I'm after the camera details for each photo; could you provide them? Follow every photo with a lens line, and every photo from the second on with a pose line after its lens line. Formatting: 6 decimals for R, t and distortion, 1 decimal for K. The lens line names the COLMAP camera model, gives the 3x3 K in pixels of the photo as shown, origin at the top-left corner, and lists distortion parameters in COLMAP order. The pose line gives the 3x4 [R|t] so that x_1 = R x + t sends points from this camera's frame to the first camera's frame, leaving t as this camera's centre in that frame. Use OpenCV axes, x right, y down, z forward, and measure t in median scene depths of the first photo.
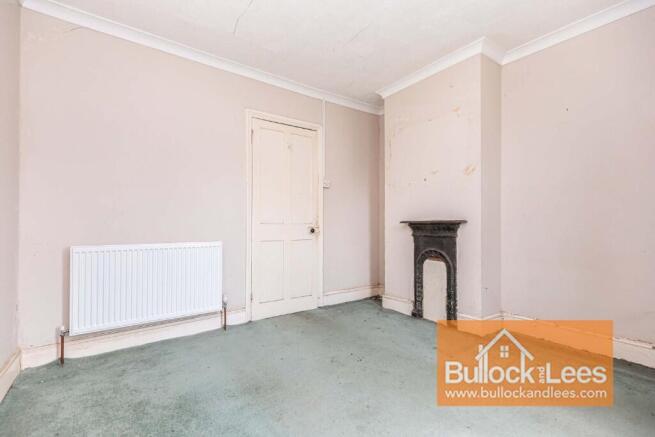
lens RADIAL K [[299.1, 0, 327.1], [0, 299.1, 221.2], [0, 0, 1]] dist [0.002896, 0.000055]
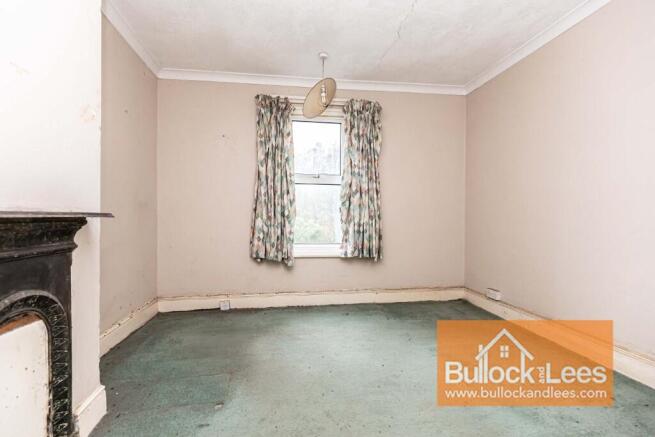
lens RADIAL K [[299.1, 0, 327.1], [0, 299.1, 221.2], [0, 0, 1]] dist [0.002896, 0.000055]
pose [[-0.893599, 0.003167, 0.448855, -0.109972], [-0.000770, 0.999963, -0.008588, 0.013523], [-0.448865, -0.008020, -0.893563, 1.213549]]
